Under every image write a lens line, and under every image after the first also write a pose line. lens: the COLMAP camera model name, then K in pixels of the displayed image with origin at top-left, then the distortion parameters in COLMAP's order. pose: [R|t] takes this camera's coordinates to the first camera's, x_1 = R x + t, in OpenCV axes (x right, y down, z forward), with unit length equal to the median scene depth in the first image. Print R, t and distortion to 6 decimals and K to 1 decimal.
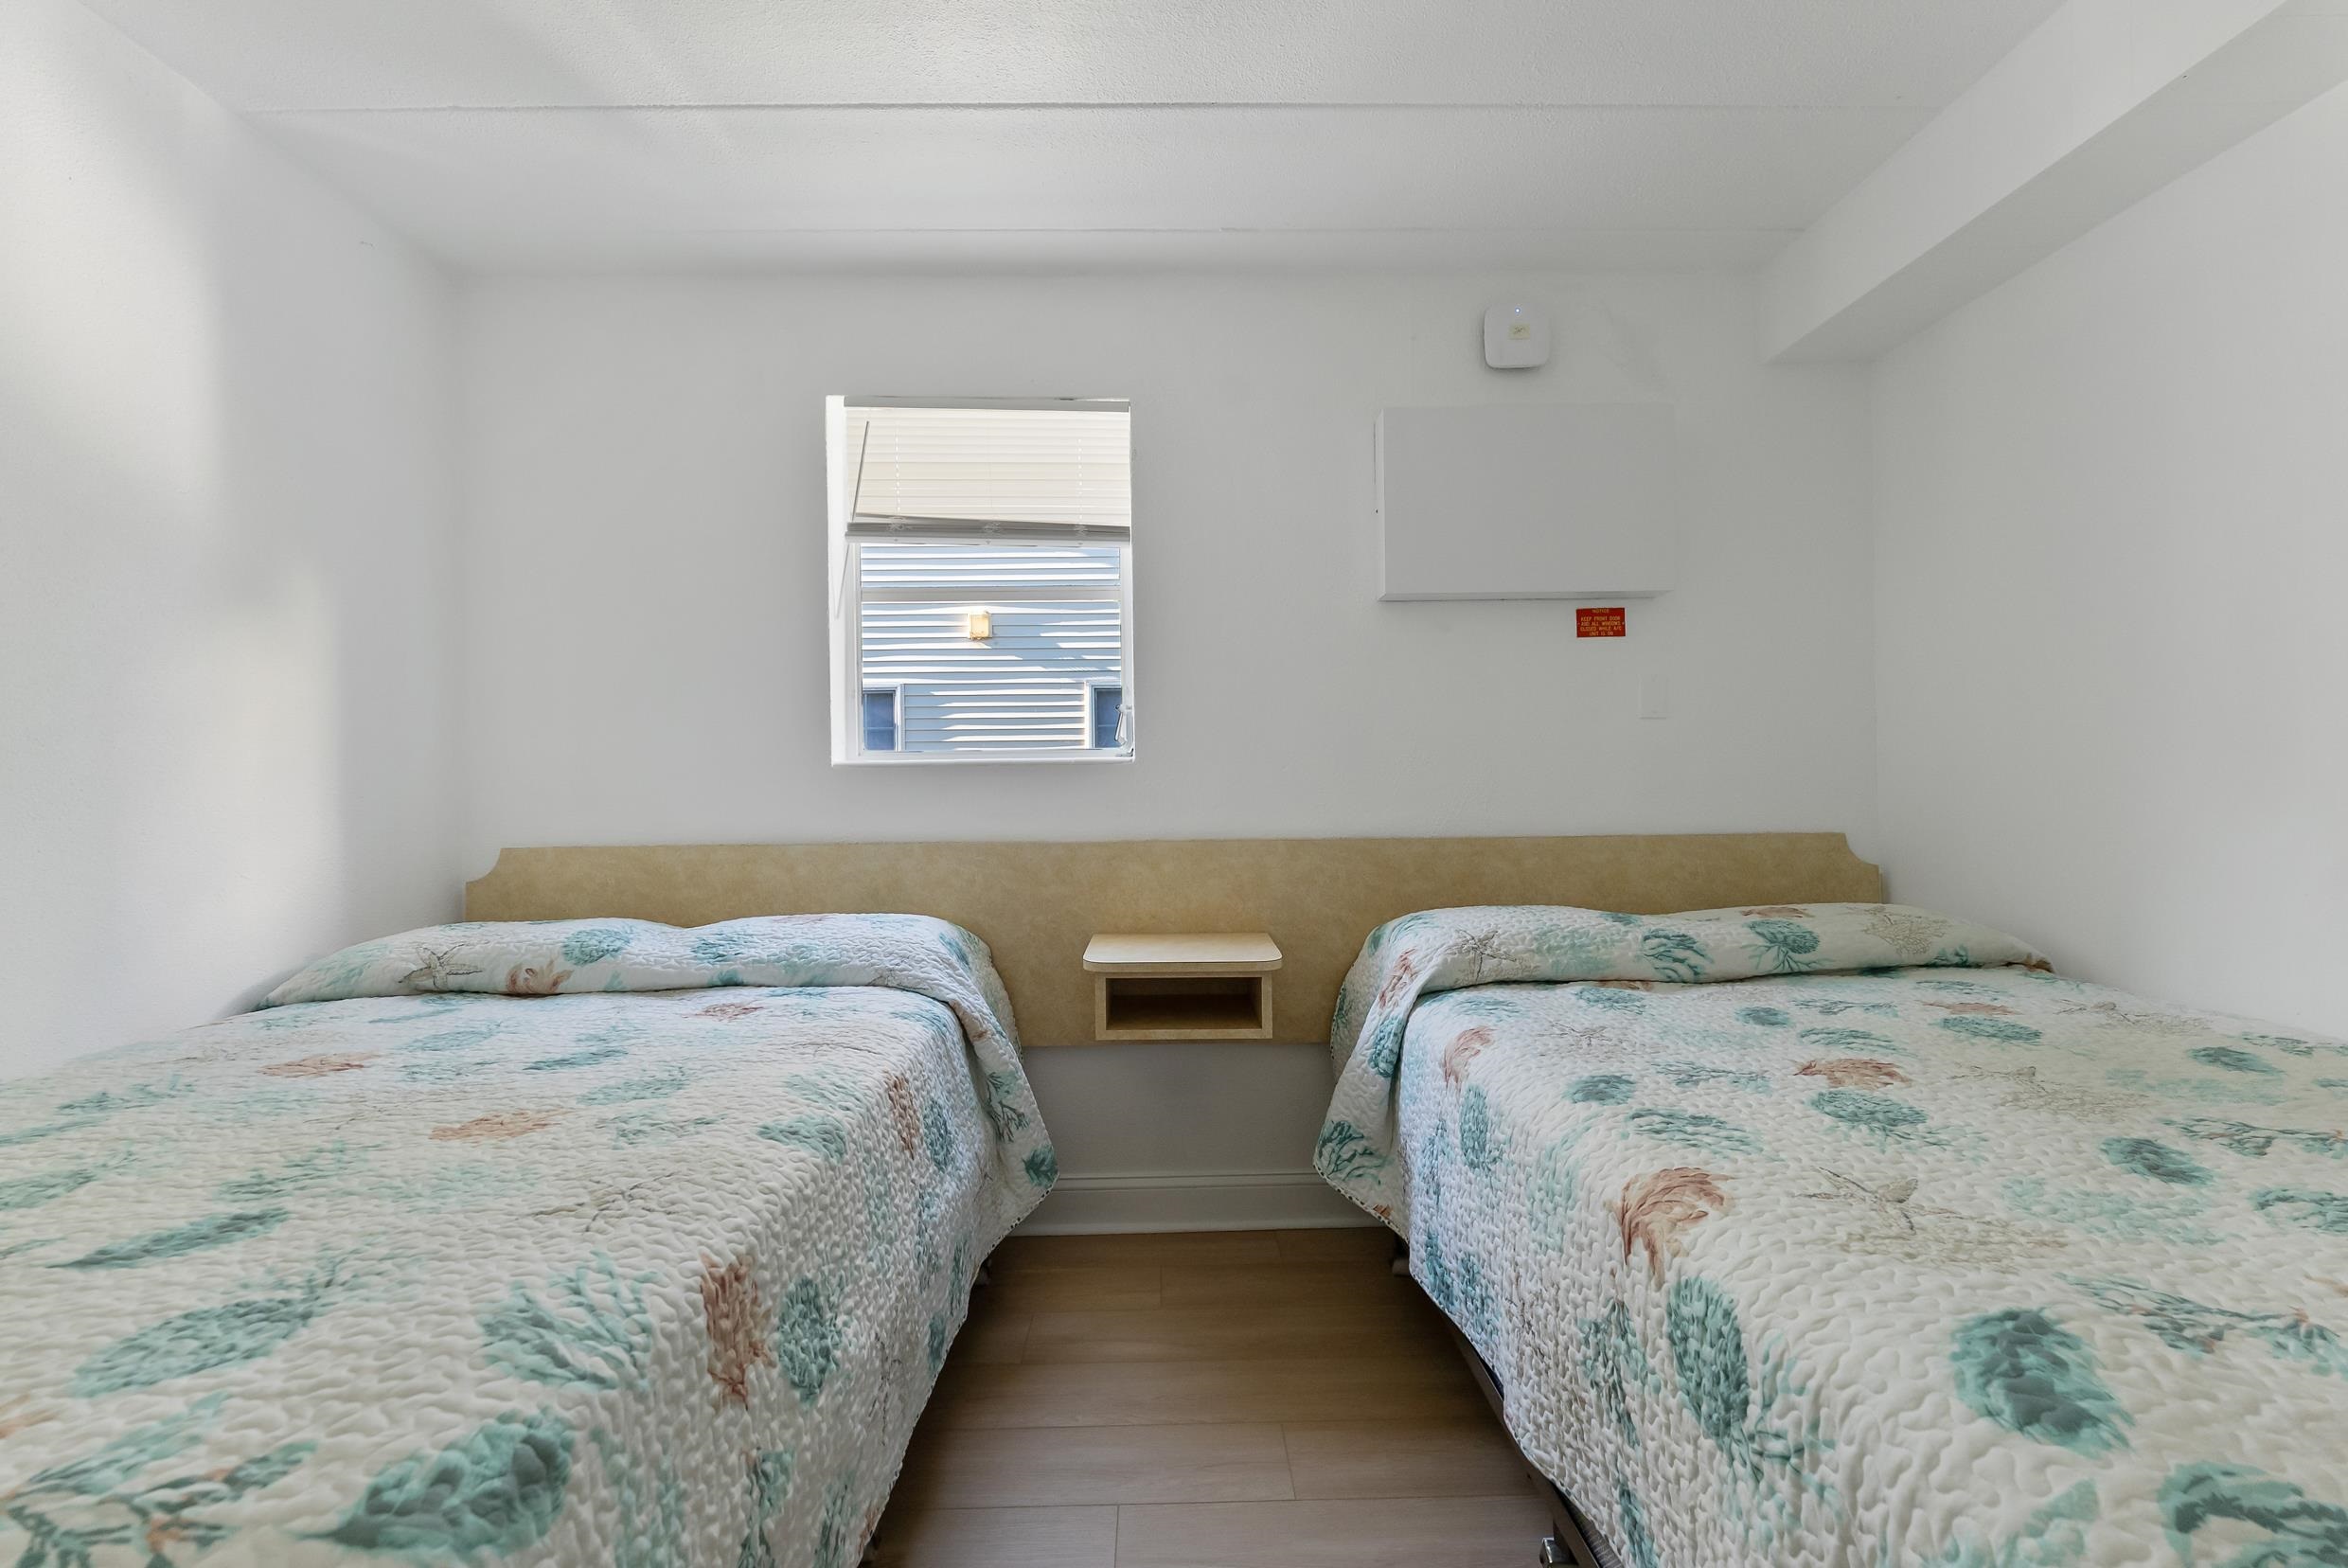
lens RADIAL K [[951.4, 0, 1173.6], [0, 951.4, 780.3], [0, 0, 1]] dist [-0.000152, 0.000083]
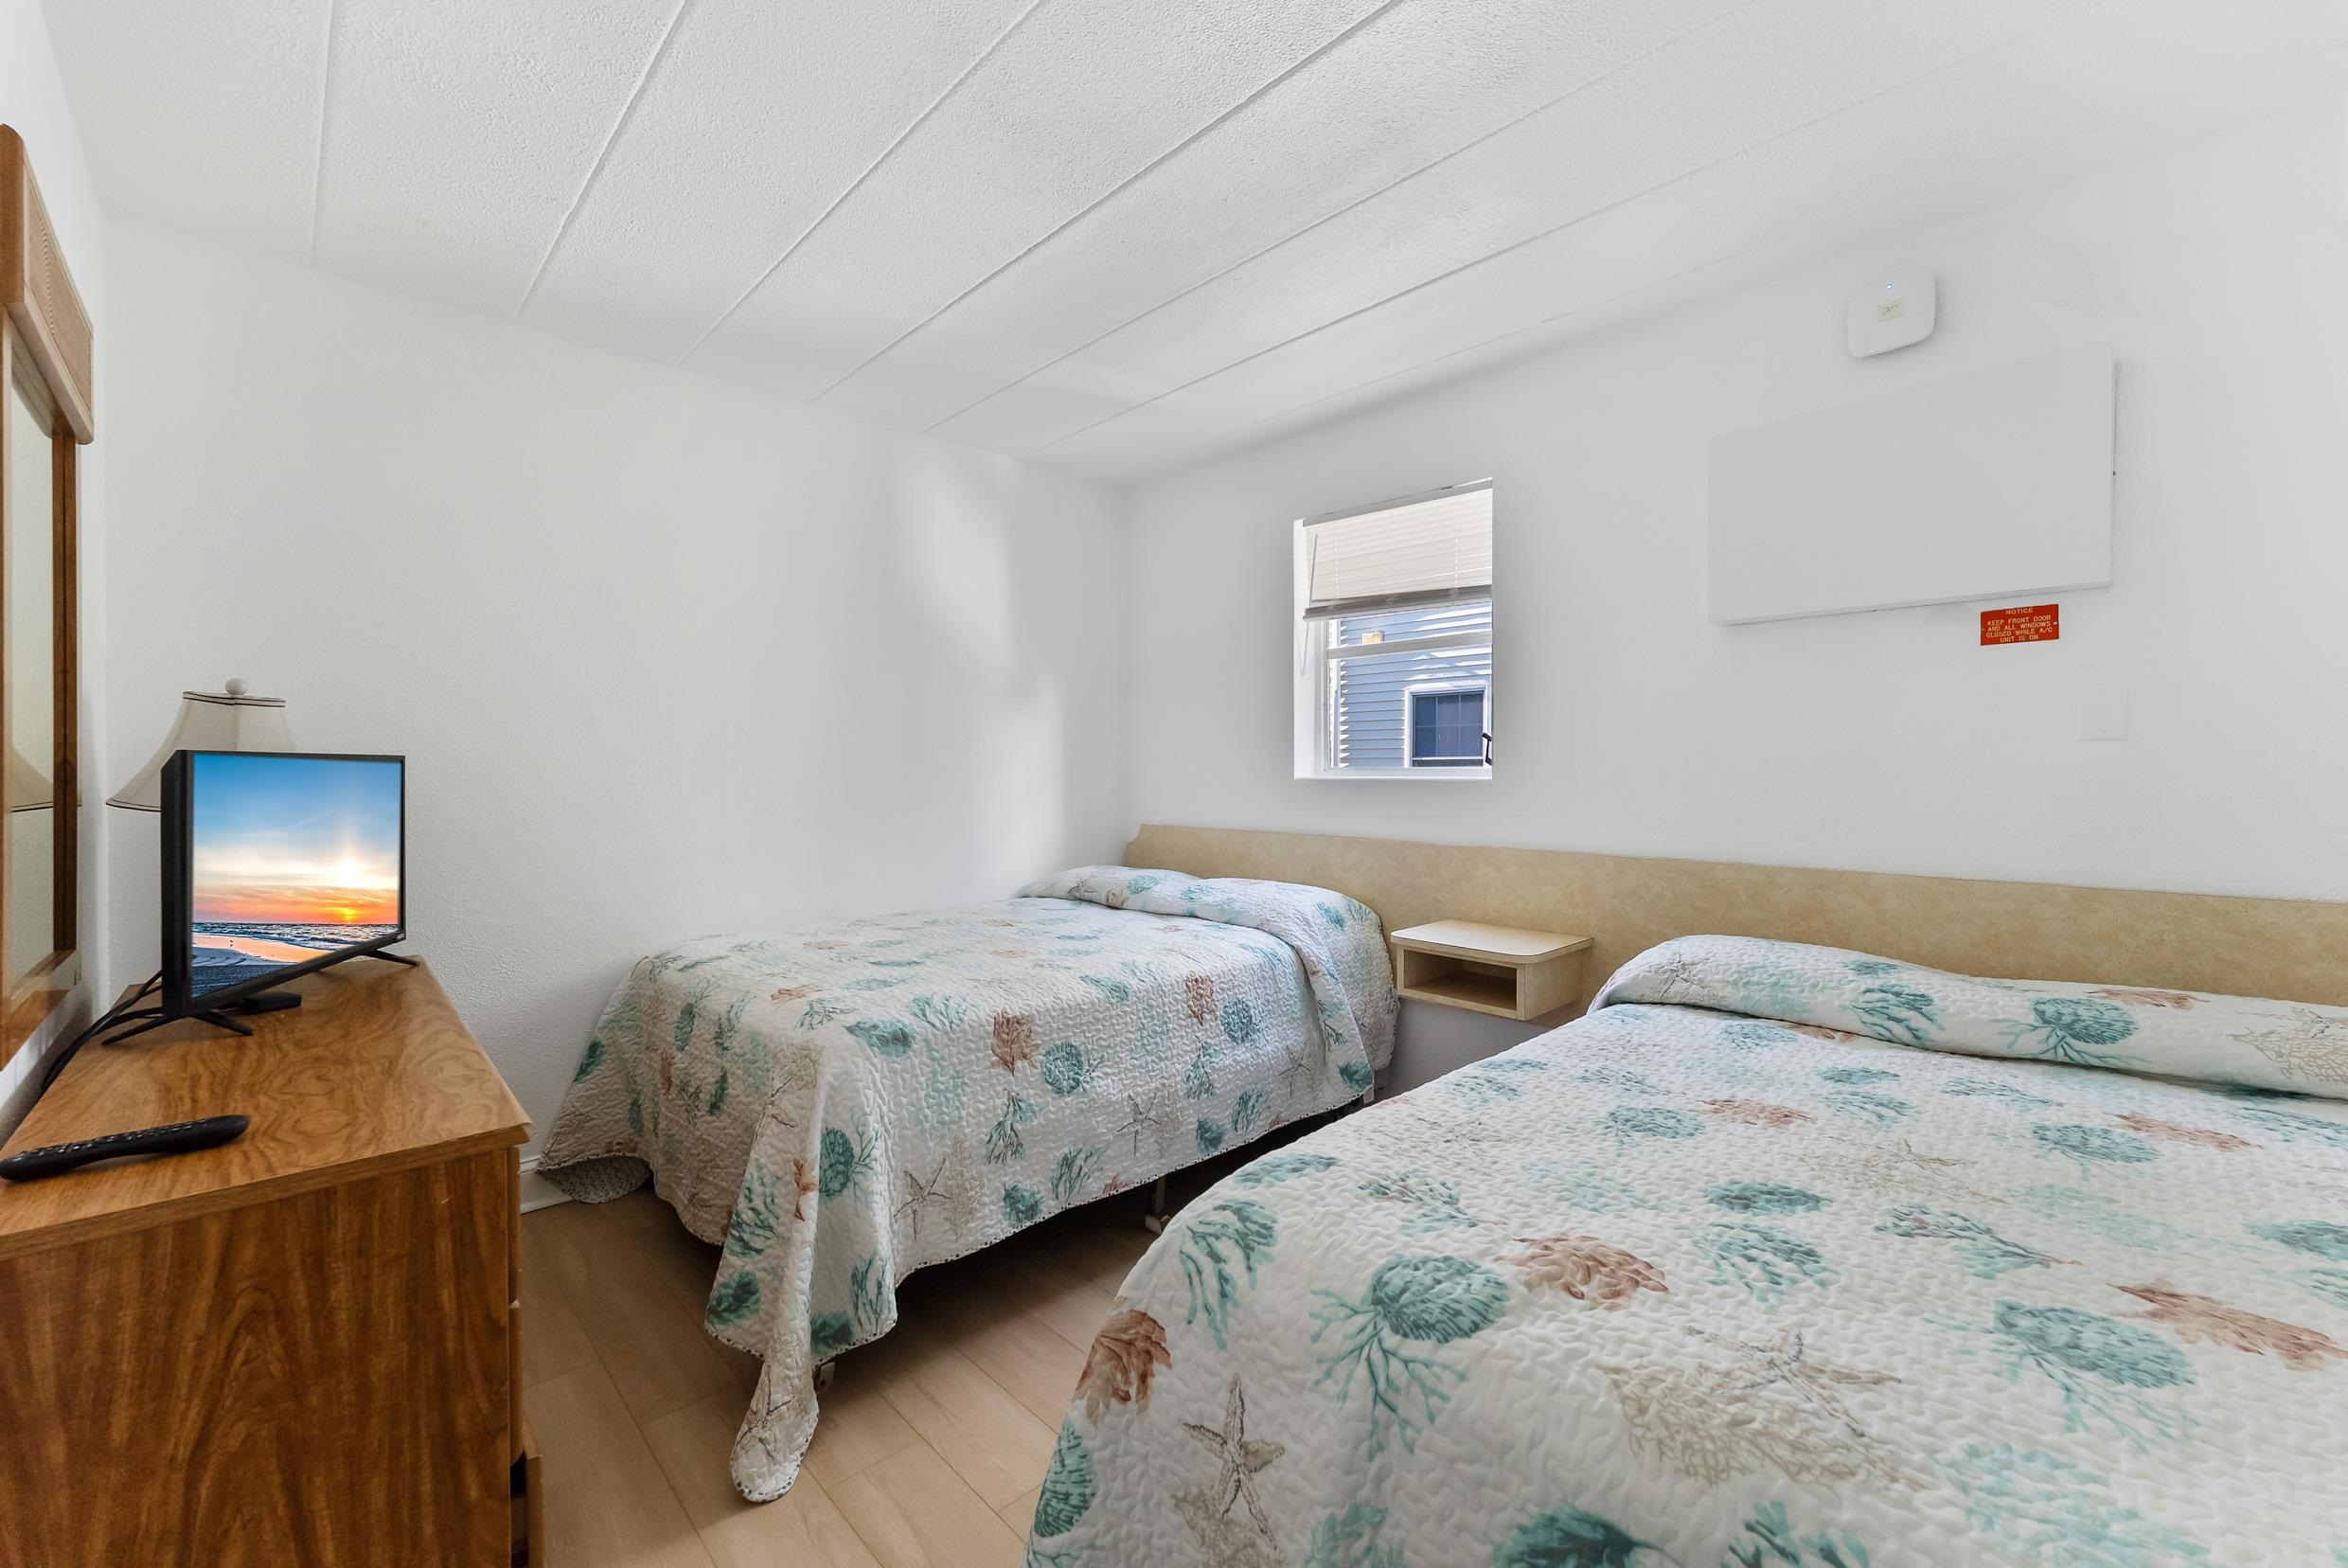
lens RADIAL K [[953.5, 0, 1169.1], [0, 953.5, 779.8], [0, 0, 1]] dist [-0.000438, -0.000222]
pose [[0.673135, 0.020796, -0.739227, 0.721319], [-0.003407, 0.999681, 0.025021, -0.062815], [0.739512, -0.014324, 0.672991, -0.138801]]
